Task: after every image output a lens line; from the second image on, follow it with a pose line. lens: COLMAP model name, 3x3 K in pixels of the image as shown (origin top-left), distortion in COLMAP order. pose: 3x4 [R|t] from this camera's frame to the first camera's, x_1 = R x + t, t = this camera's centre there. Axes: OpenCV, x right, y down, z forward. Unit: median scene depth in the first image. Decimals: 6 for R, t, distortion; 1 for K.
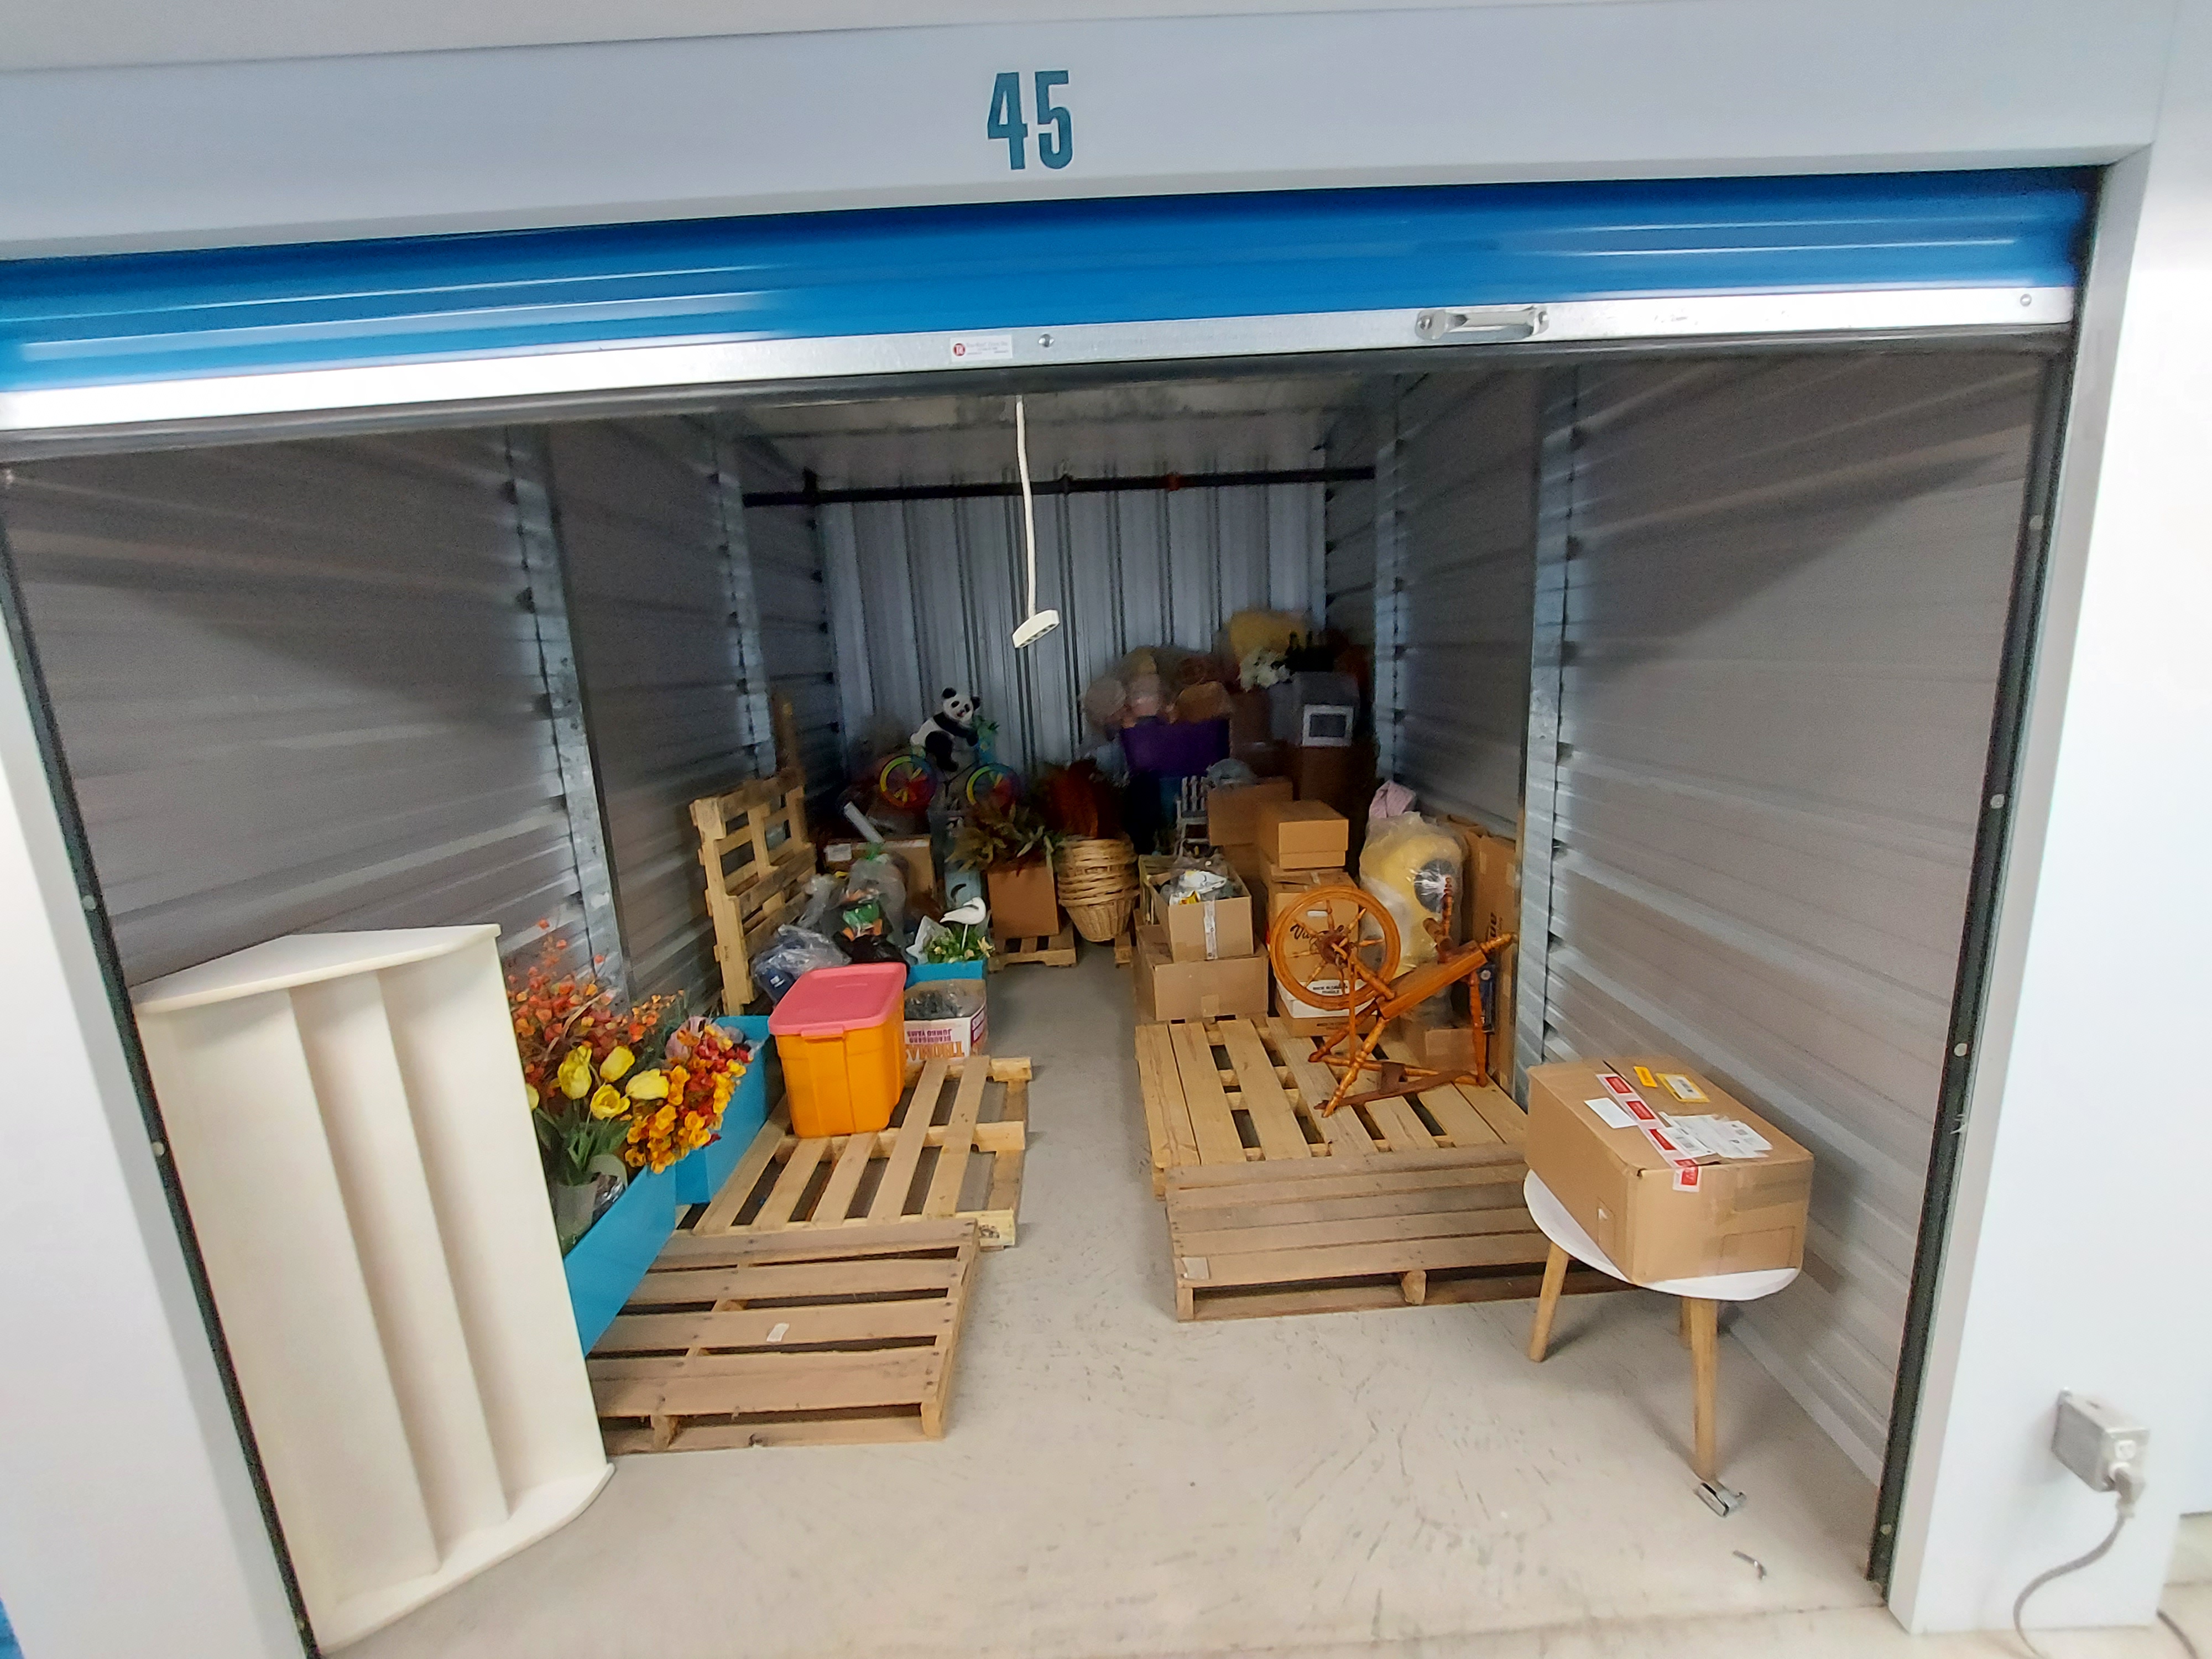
lens RADIAL K [[888.5, 0, 1108.4], [0, 888.5, 824.8], [0, 0, 1]] dist [-0.011323, 0.000005]
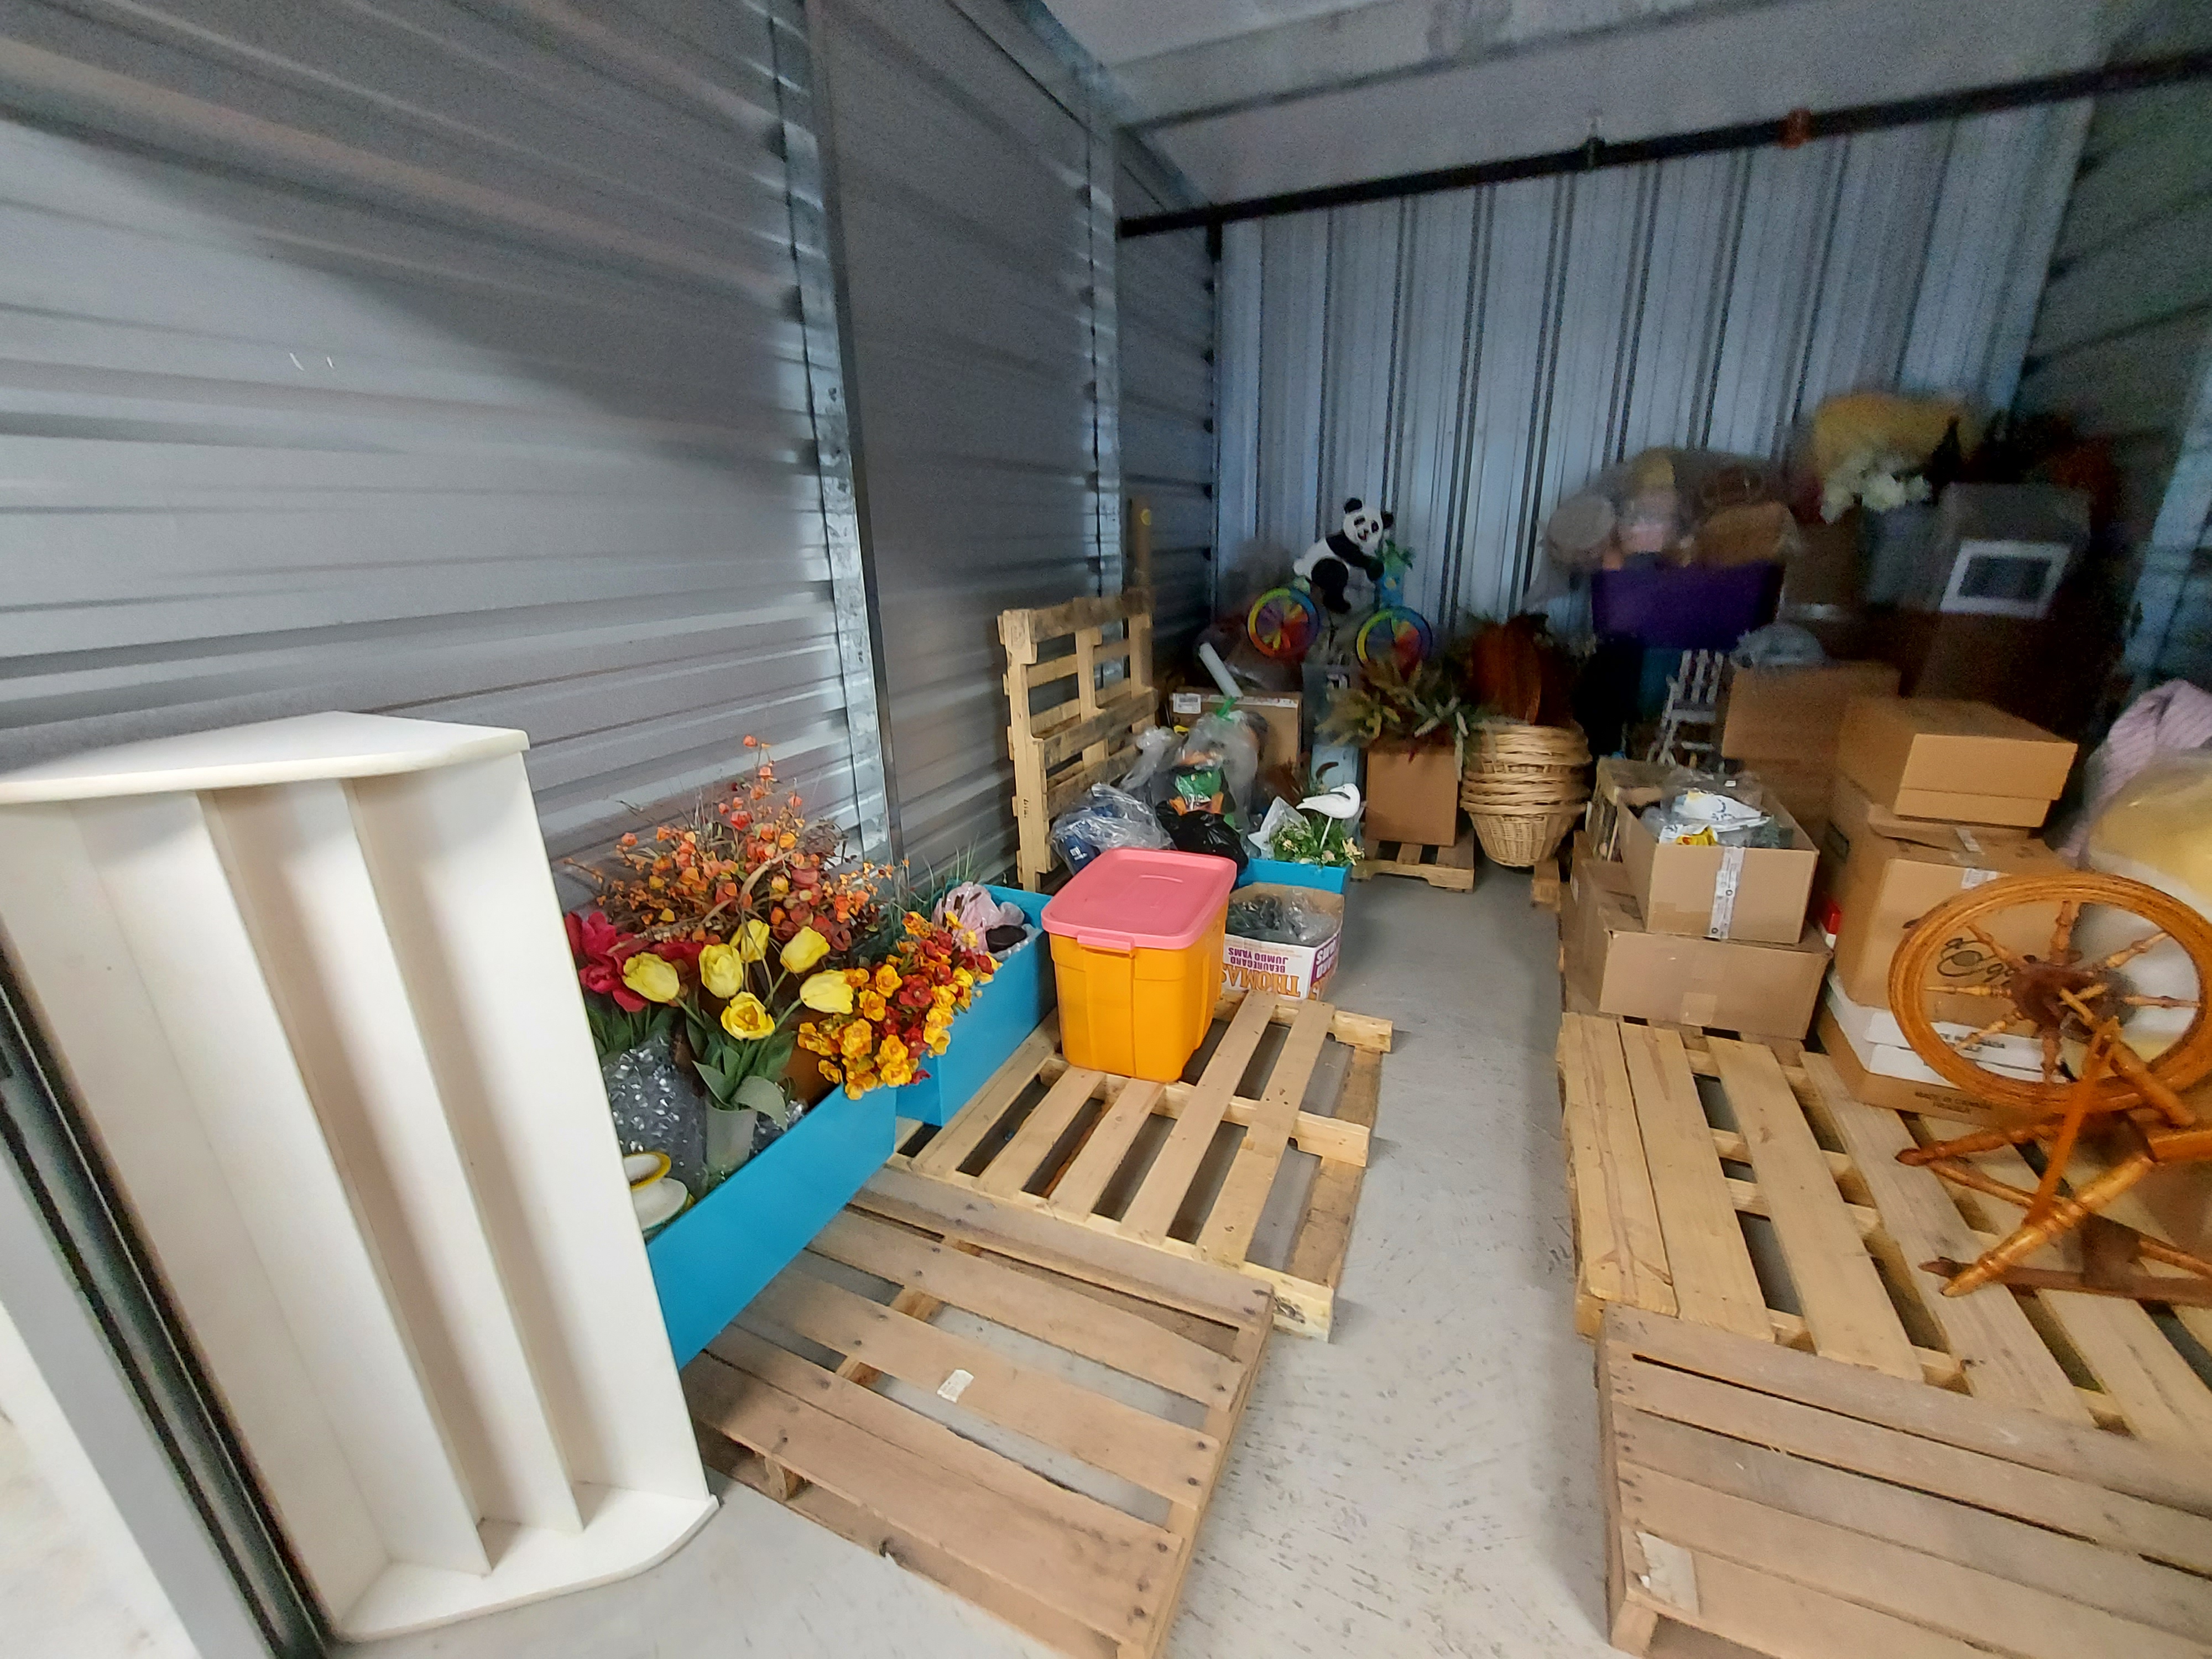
lens RADIAL K [[888.5, 0, 1108.4], [0, 888.5, 824.8], [0, 0, 1]] dist [-0.011323, 0.000005]
pose [[0.906568, 0.164386, -0.388732, -0.042645], [-0.105979, 0.980186, 0.167344, 0.015115], [0.408538, -0.110512, 0.906026, 0.276878]]
